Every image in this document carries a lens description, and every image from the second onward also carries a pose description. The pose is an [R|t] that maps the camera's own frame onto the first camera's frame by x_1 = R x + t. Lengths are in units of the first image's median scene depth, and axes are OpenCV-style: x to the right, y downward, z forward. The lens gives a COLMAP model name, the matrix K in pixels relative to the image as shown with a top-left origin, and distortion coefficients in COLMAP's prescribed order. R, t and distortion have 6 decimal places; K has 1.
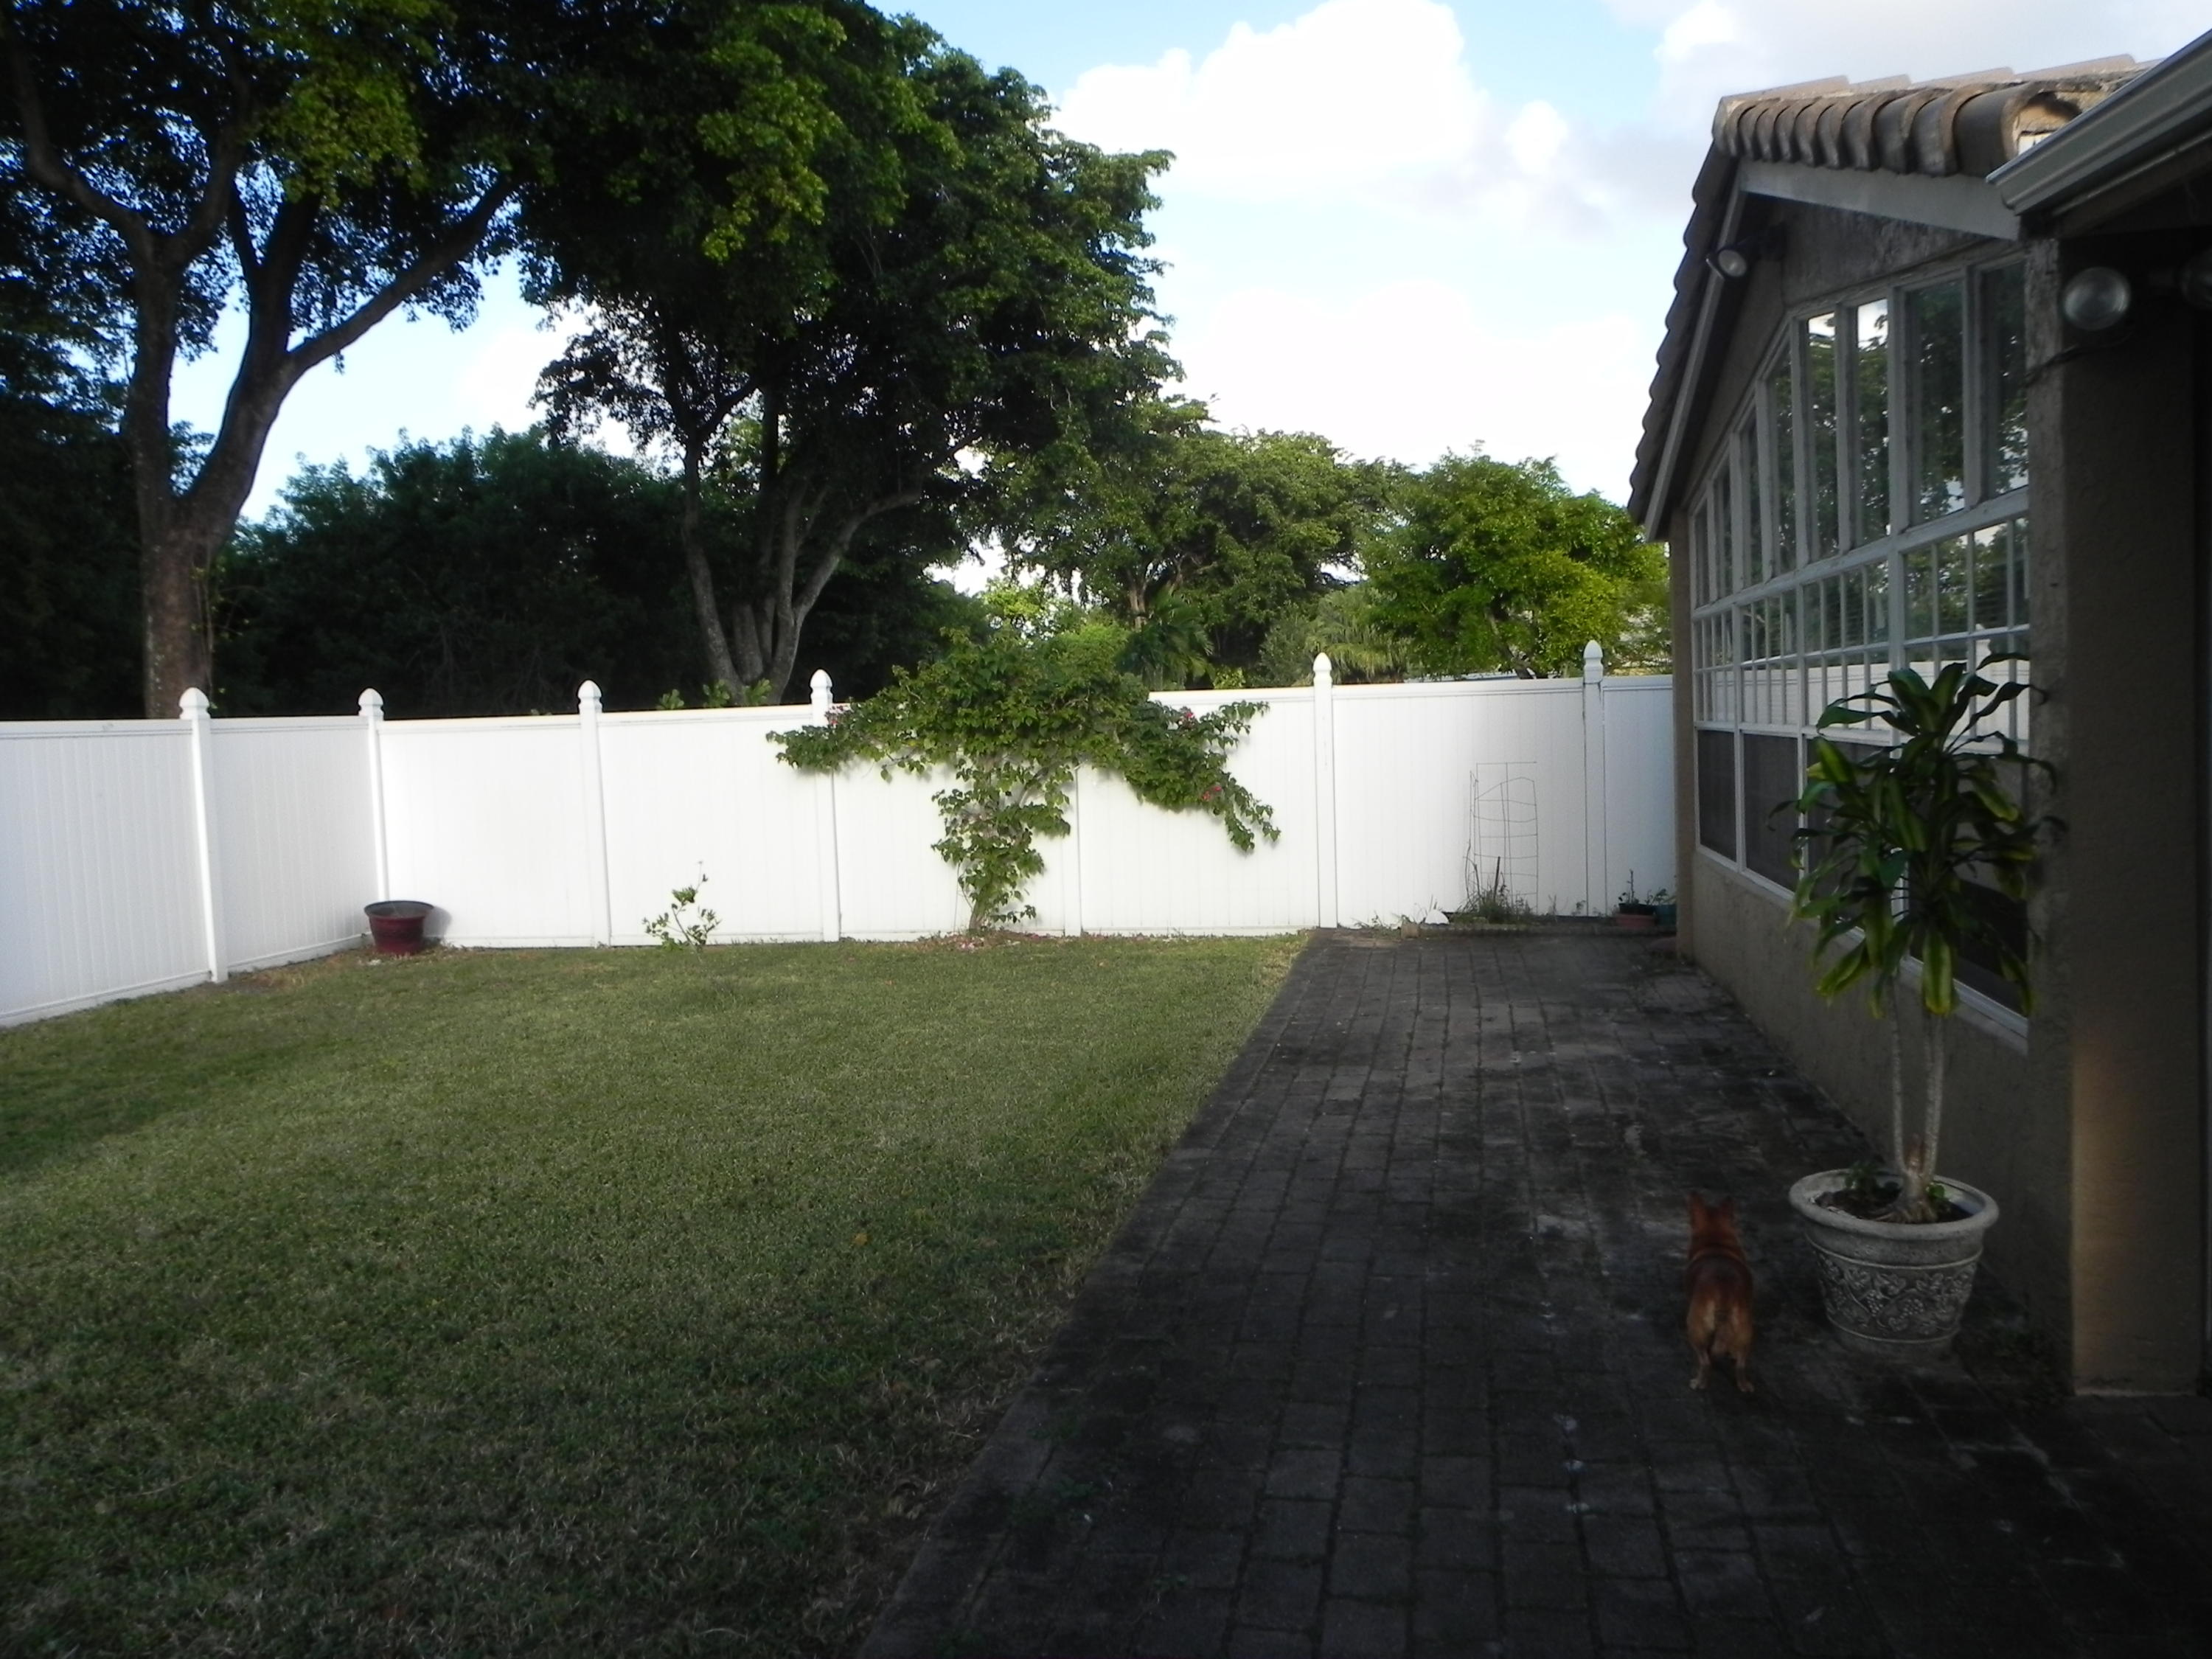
lens RADIAL K [[1673.3, 0, 1147.4], [0, 1673.3, 804.1], [0, 0, 1]] dist [-0.004274, -0.011599]
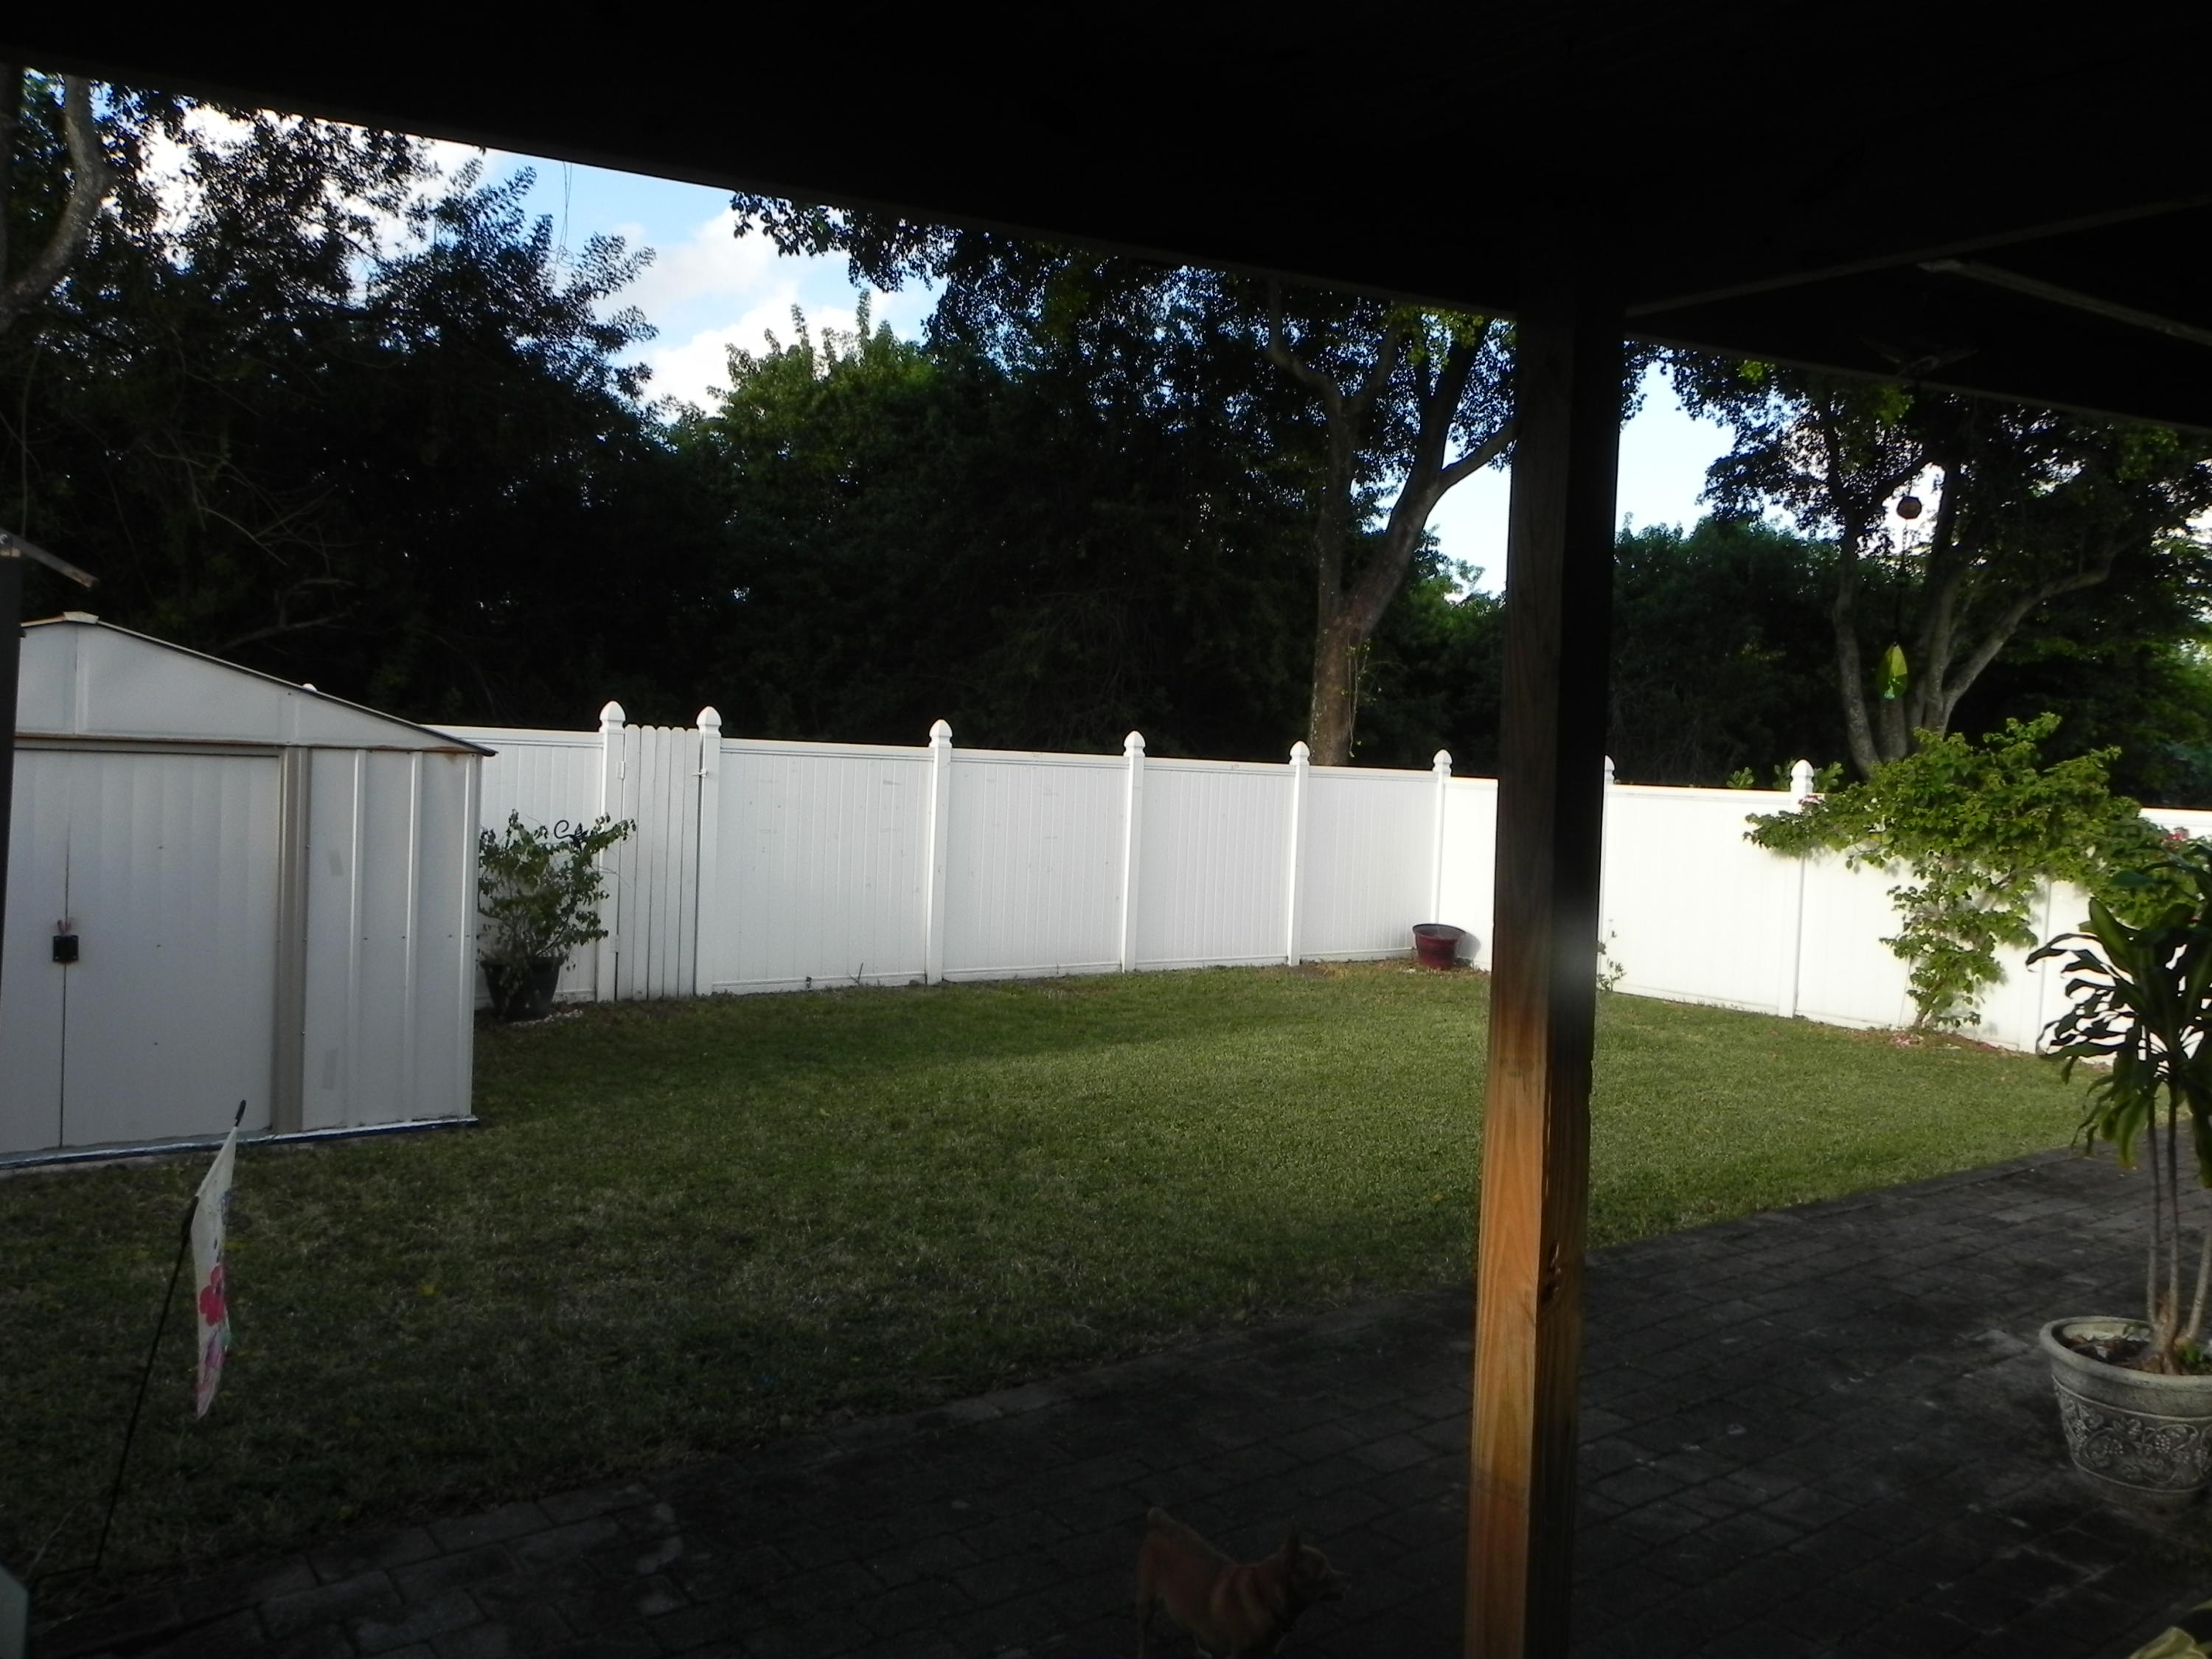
lens RADIAL K [[1673.3, 0, 1147.4], [0, 1673.3, 804.1], [0, 0, 1]] dist [-0.004274, -0.011599]
pose [[0.744685, 0.084868, -0.661999, 0.201144], [-0.110050, 0.993919, 0.003624, -0.010849], [0.658281, 0.070155, 0.749496, -0.063005]]
